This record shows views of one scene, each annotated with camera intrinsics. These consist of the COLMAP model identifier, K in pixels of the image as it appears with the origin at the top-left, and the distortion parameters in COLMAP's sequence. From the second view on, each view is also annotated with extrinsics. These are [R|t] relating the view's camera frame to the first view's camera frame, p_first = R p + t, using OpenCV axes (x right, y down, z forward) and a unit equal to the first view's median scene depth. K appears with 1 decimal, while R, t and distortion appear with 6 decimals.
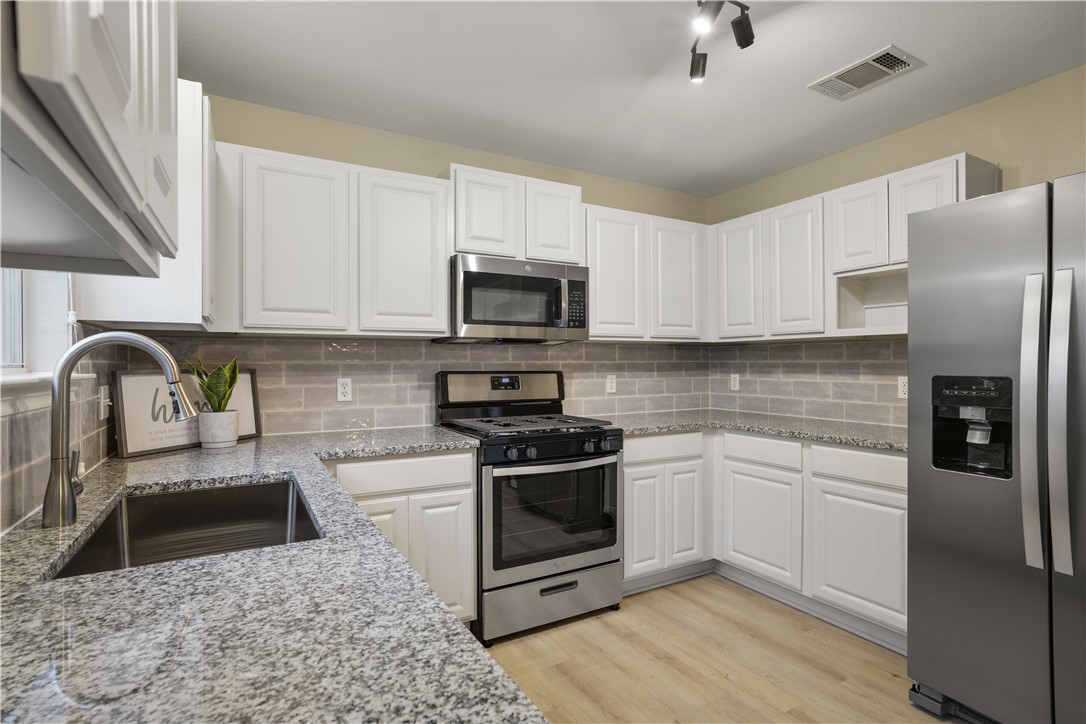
lens RADIAL K [[545.4, 0, 549.3], [0, 545.4, 365.2], [0, 0, 1]] dist [-0.014722, 0.006715]
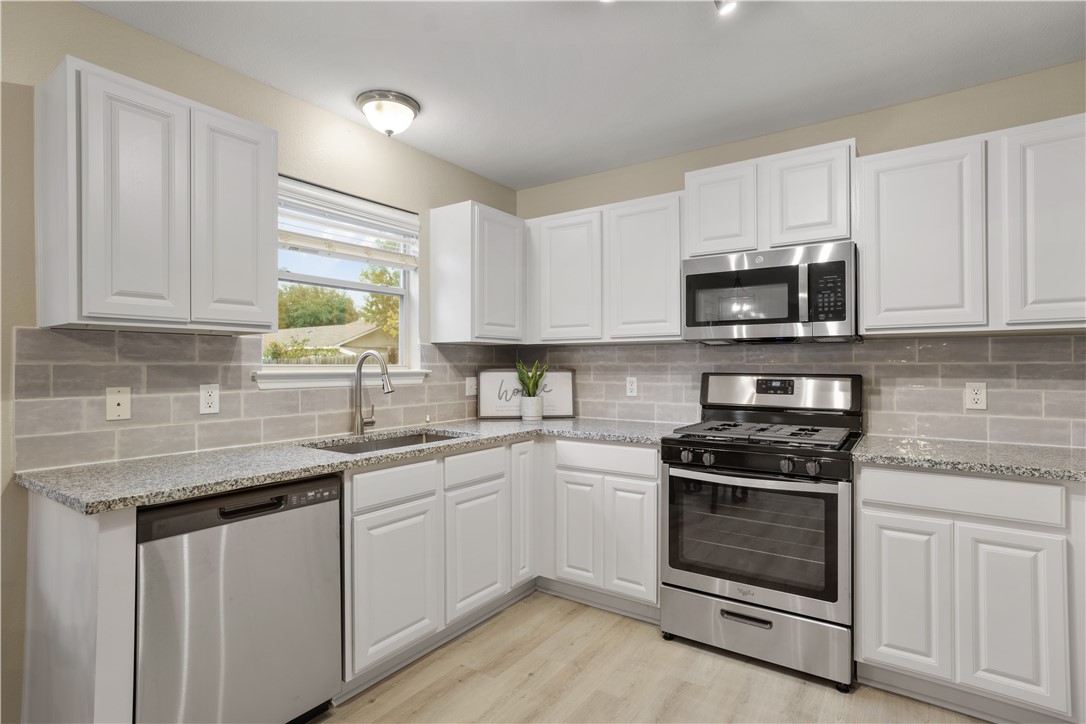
lens RADIAL K [[545.4, 0, 540.0], [0, 545.4, 363.6], [0, 0, 1]] dist [-0.014722, 0.006715]
pose [[0.427768, -0.001180, -0.903888, 0.627134], [-0.003014, 0.999992, -0.002731, -0.002244], [0.903883, 0.003892, 0.427761, 0.295797]]
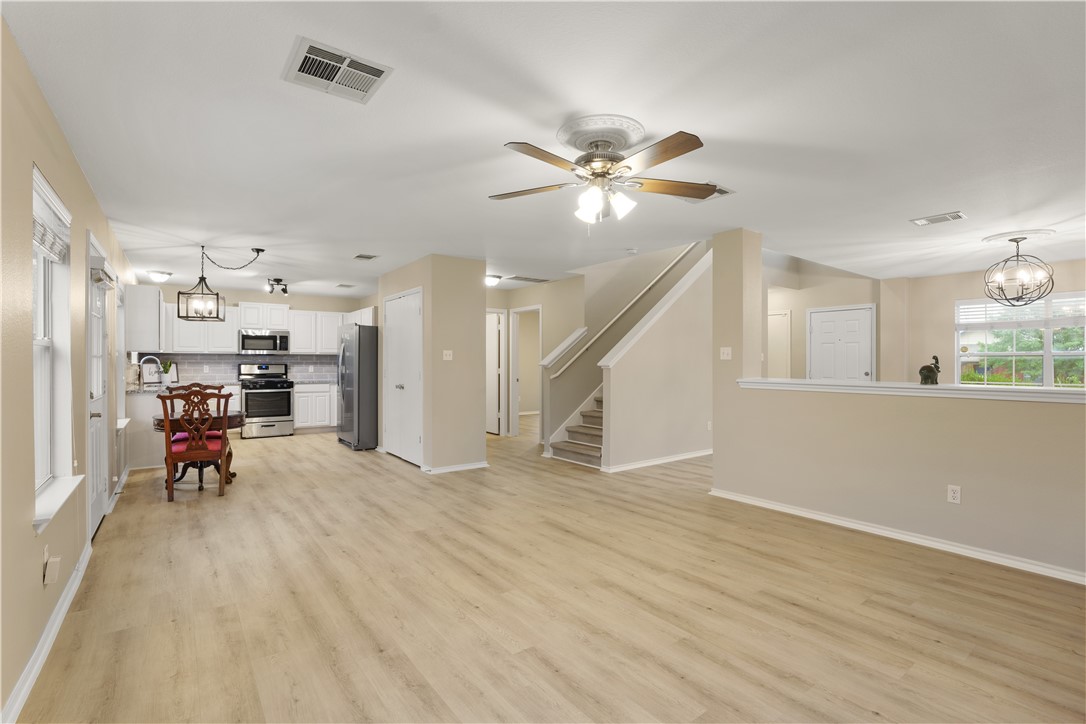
lens RADIAL K [[499.0, 0, 537.0], [0, 499.0, 365.9], [0, 0, 1]] dist [-0.025260, 0.000220]
pose [[0.994393, 0.006101, 0.105569, 1.300330], [-0.006750, 0.999960, 0.005784, -0.005596], [-0.105530, -0.006464, 0.994395, -2.183351]]
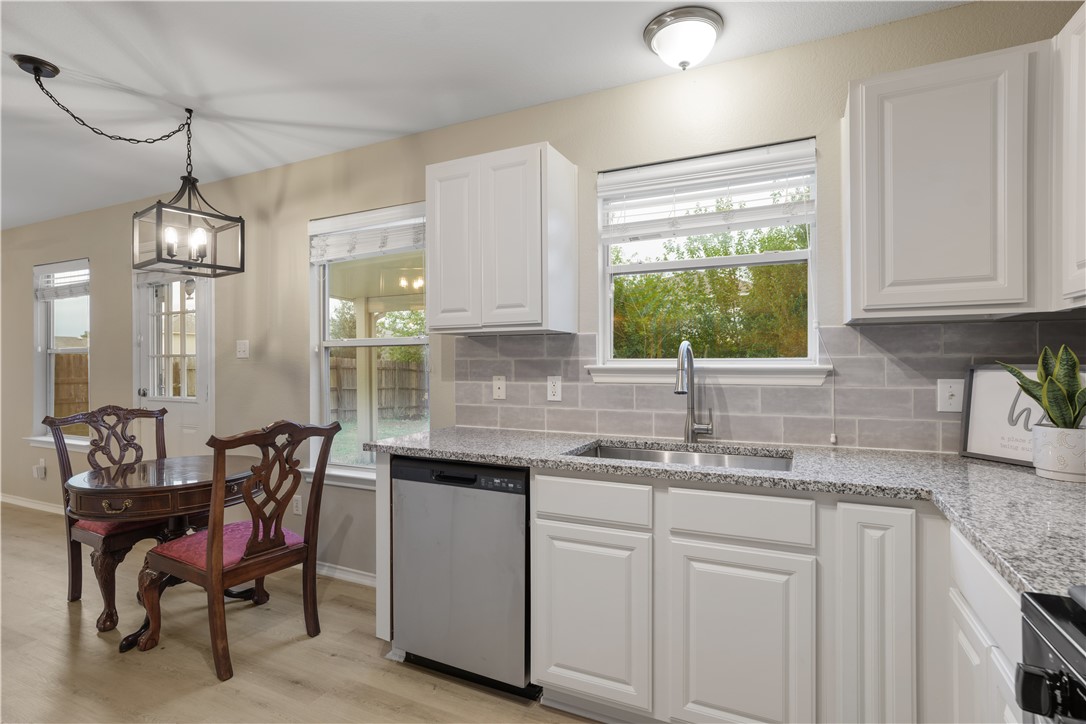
lens RADIAL K [[545.4, 0, 534.3], [0, 545.4, 361.4], [0, 0, 1]] dist [-0.014722, 0.006715]
pose [[-0.822740, 0.009003, -0.568347, 0.265169], [0.005977, 0.999956, 0.007187, -0.004717], [0.568387, 0.002516, -0.822757, 0.949262]]
